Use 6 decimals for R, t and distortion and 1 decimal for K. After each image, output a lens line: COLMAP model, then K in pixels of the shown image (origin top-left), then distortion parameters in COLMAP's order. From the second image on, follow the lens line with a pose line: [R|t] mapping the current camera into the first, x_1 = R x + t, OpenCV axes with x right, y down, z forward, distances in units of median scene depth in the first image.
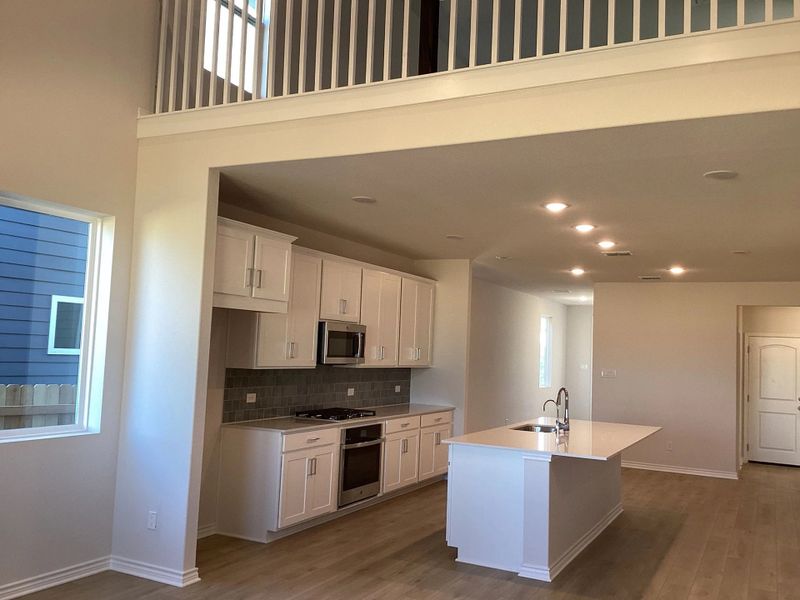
lens RADIAL K [[721.1, 0, 403.6], [0, 721.1, 294.2], [0, 0, 1]] dist [0.075528, -0.104630]
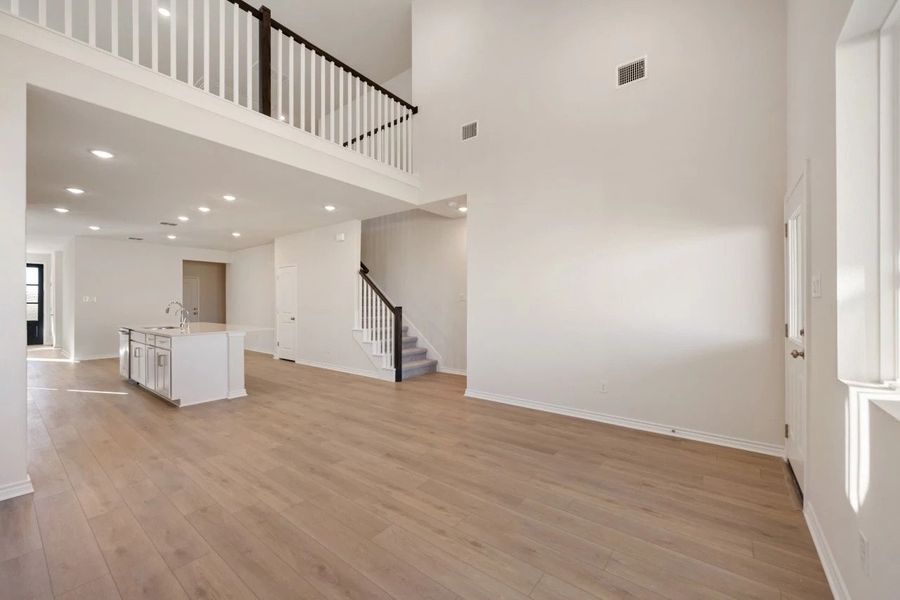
lens RADIAL K [[355.3, 0, 449.2], [0, 355.3, 303.9], [0, 0, 1]] dist [-0.003877, 0.000533]
pose [[0.191279, -0.048052, 0.980359, -0.461072], [-0.066454, 0.995875, 0.061778, 0.042237], [-0.979284, -0.076965, 0.187297, 0.232889]]
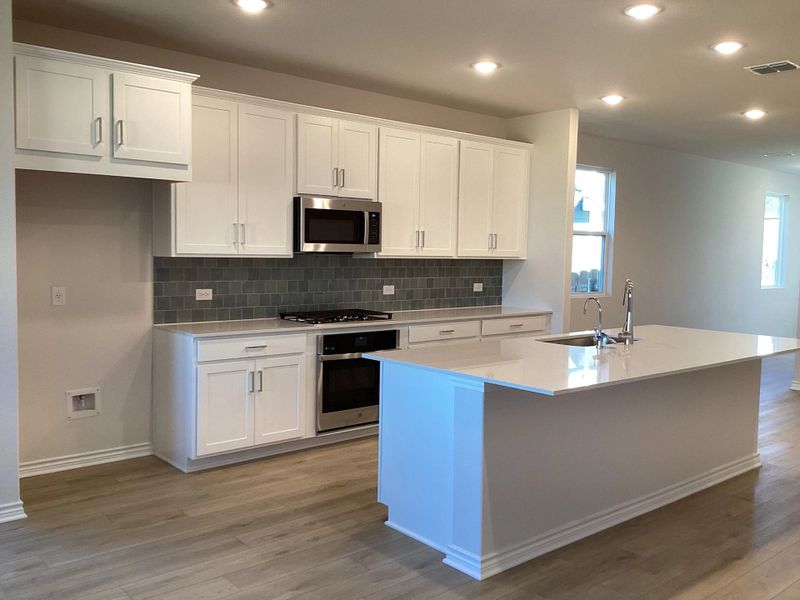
lens RADIAL K [[721.1, 0, 397.7], [0, 721.1, 298.5], [0, 0, 1]] dist [0.075528, -0.104630]
pose [[0.923101, 0.000962, -0.384557, 0.281304], [0.049412, 0.991411, 0.121090, 0.057633], [0.381370, -0.130780, 0.915125, 0.326112]]
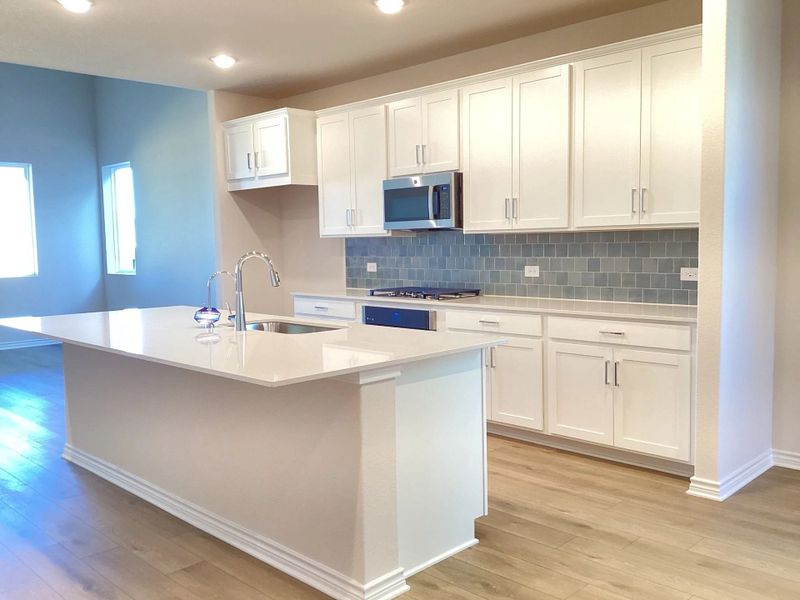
lens RADIAL K [[721.1, 0, 402.3], [0, 721.1, 302.3], [0, 0, 1]] dist [0.075528, -0.104630]
pose [[-0.315873, 0.049315, -0.947519, 0.691534], [0.080202, 0.996462, 0.025126, 0.160952], [0.945406, -0.068057, -0.318711, 1.283076]]
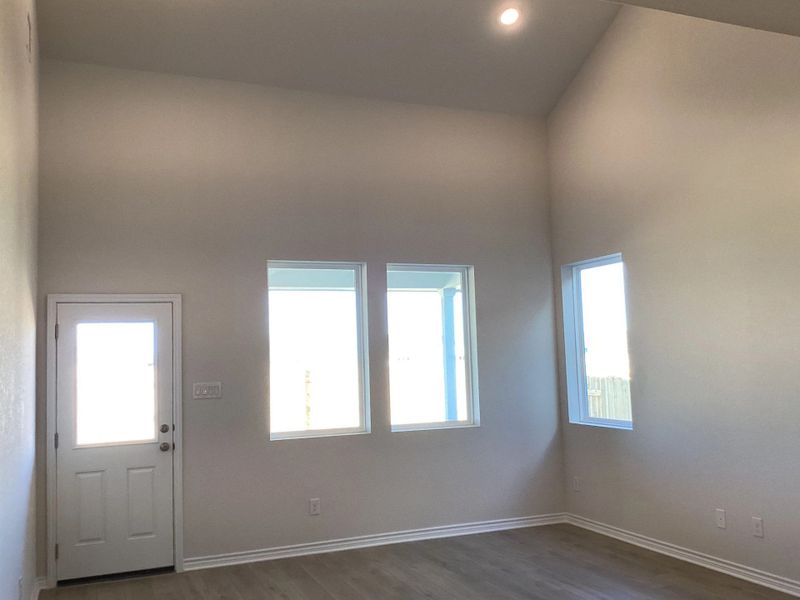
lens RADIAL K [[727.1, 0, 401.5], [0, 727.1, 313.7], [0, 0, 1]] dist [-0.007314, 0.000000]
pose [[-0.648191, -0.069405, -0.758308, 0.368448], [0.057952, 0.988453, -0.140006, 0.068342], [0.759269, -0.134696, -0.636685, 0.709546]]
